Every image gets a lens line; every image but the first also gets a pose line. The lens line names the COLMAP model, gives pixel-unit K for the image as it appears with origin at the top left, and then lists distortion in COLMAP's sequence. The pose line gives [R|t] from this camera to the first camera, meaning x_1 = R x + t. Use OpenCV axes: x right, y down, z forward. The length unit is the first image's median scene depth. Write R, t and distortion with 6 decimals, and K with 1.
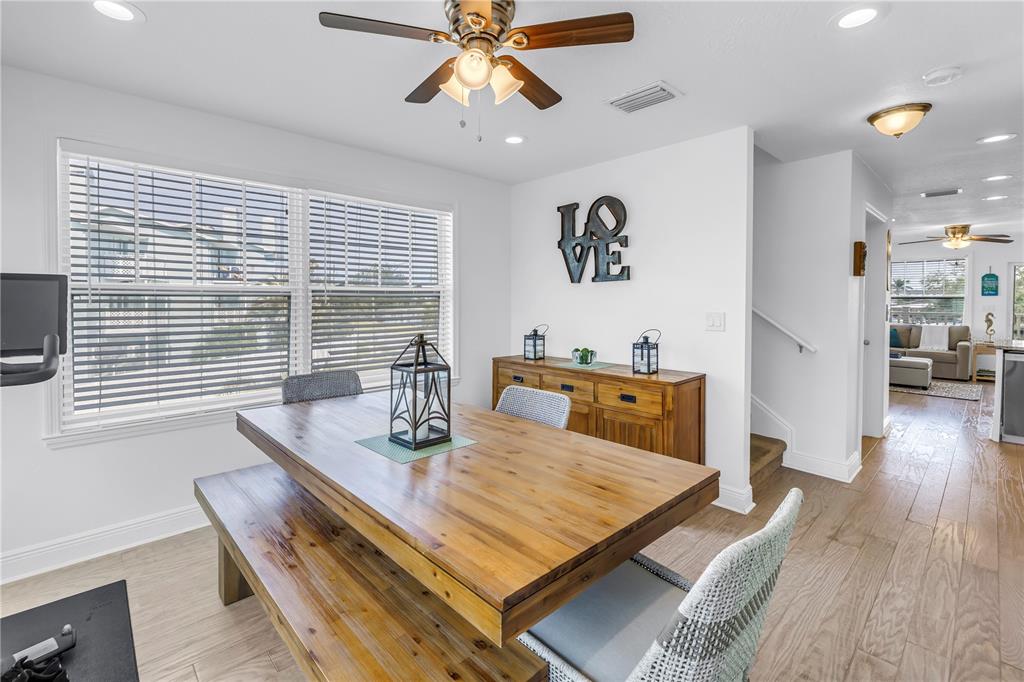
lens RADIAL K [[449.4, 0, 507.8], [0, 449.4, 300.1], [0, 0, 1]] dist [-0.001299, -0.000199]
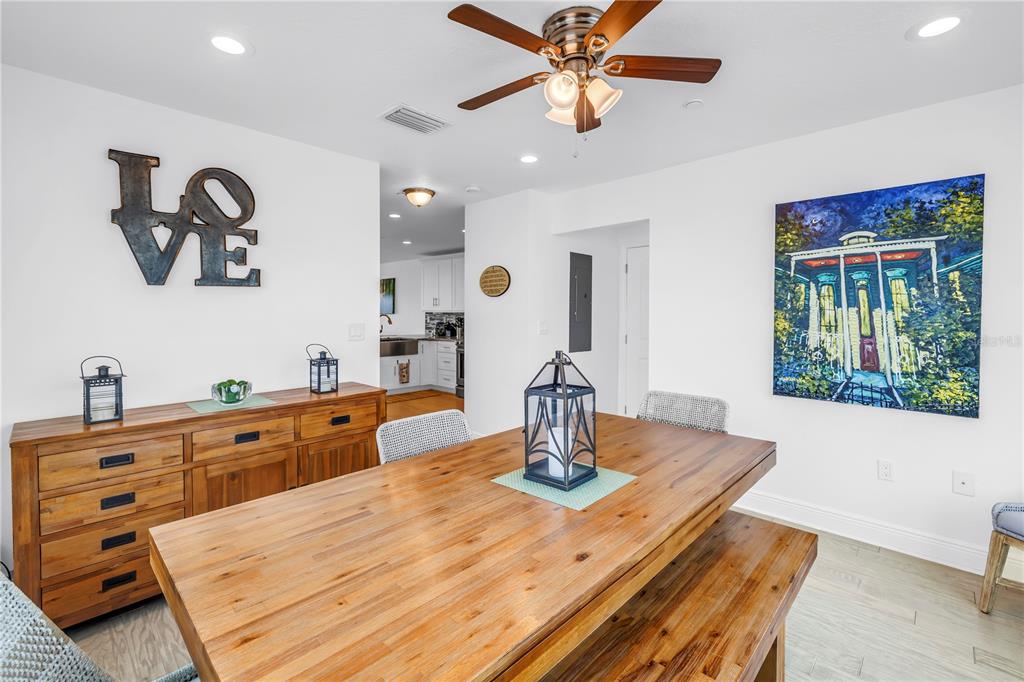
lens RADIAL K [[436.2, 0, 507.9], [0, 436.2, 317.7], [0, 0, 1]] dist [0.000791, 0.000230]
pose [[-0.024472, -0.011020, 0.999640, -0.574305], [-0.001729, 0.999938, 0.010981, 0.001178], [-0.999699, -0.001460, -0.024489, 0.634382]]
